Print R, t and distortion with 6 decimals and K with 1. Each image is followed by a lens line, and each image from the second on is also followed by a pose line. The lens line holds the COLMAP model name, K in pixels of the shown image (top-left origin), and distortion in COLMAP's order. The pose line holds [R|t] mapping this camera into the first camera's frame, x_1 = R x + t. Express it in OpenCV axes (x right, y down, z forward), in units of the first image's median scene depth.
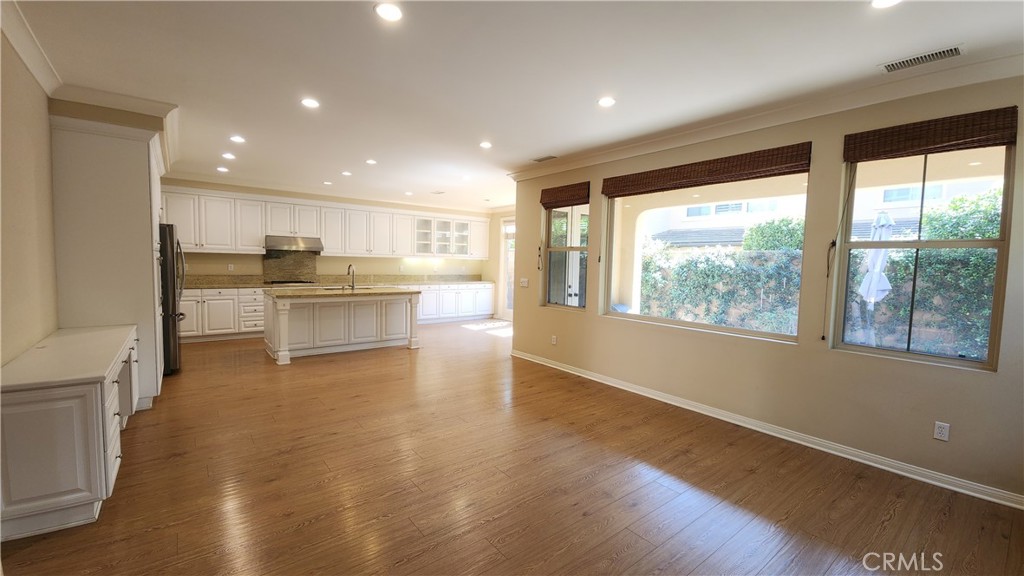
lens RADIAL K [[415.4, 0, 515.2], [0, 415.4, 289.9], [0, 0, 1]] dist [0.012475, -0.010521]
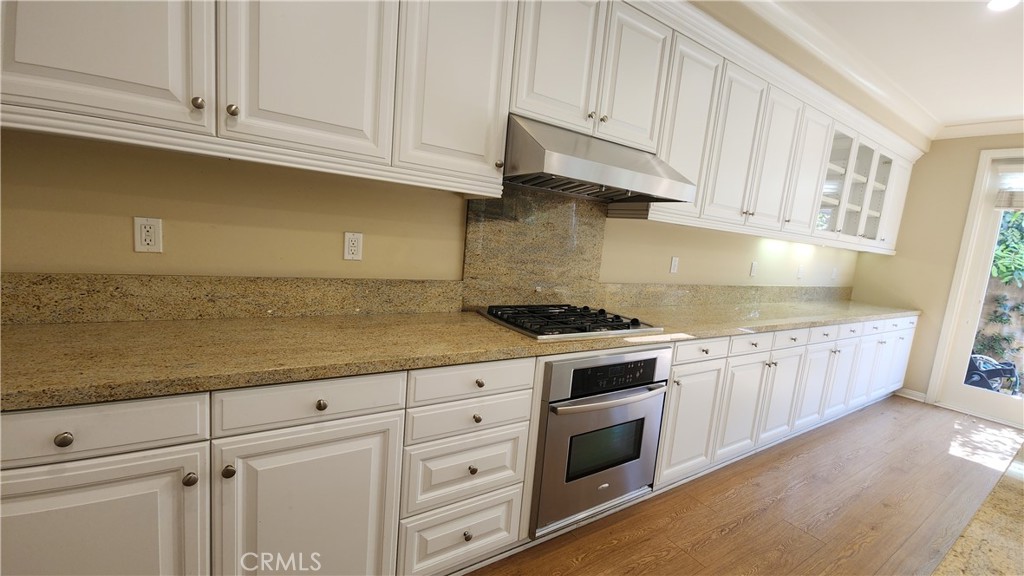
lens RADIAL K [[415.4, 0, 515.2], [0, 415.4, 289.9], [0, 0, 1]] dist [0.012475, -0.010521]
pose [[0.993374, 0.081093, -0.081440, -0.530222], [-0.075857, 0.994968, 0.065450, -0.047762], [0.086338, -0.058838, 0.994527, 0.720445]]
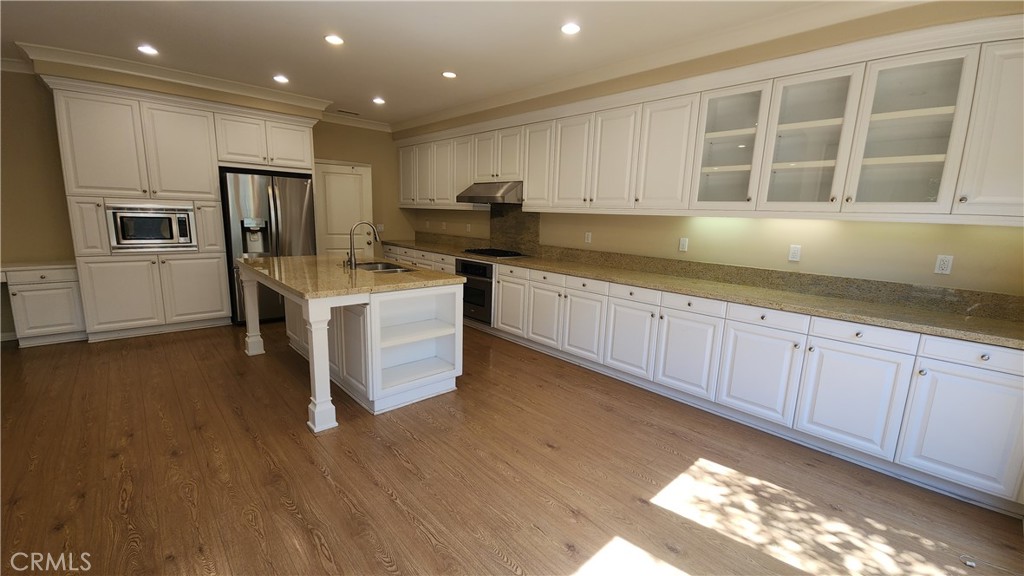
lens RADIAL K [[415.4, 0, 515.2], [0, 415.4, 289.9], [0, 0, 1]] dist [0.012475, -0.010521]
pose [[0.073005, 0.152832, -0.985552, 0.127896], [-0.110679, 0.983327, 0.144288, -0.056714], [0.991171, 0.098546, 0.088703, 0.952785]]
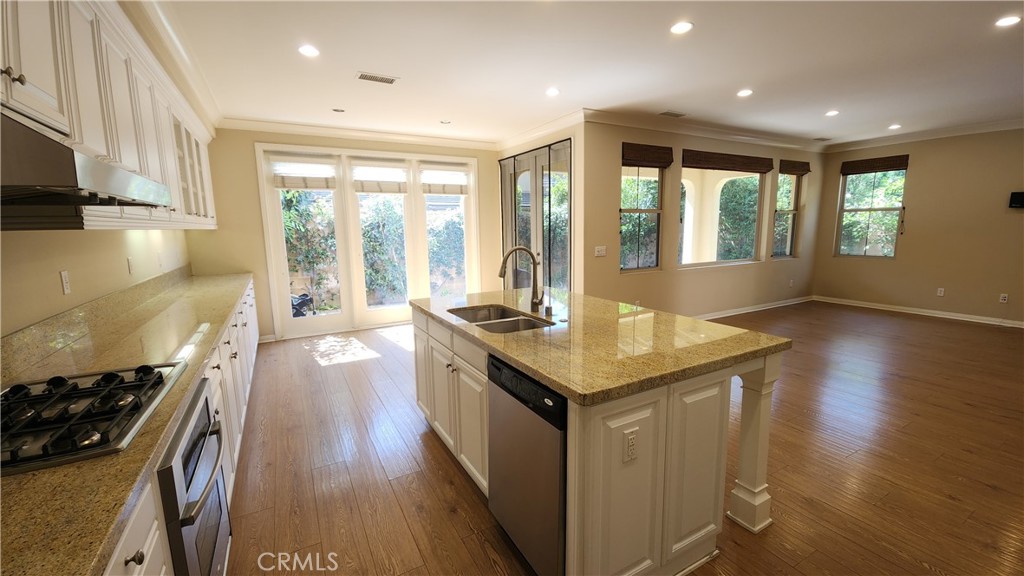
lens RADIAL K [[415.4, 0, 515.2], [0, 415.4, 289.9], [0, 0, 1]] dist [0.012475, -0.010521]
pose [[0.161735, -0.174454, 0.971292, -0.627060], [0.085818, 0.983008, 0.162269, -0.068981], [-0.983096, 0.057110, 0.173958, 0.775621]]
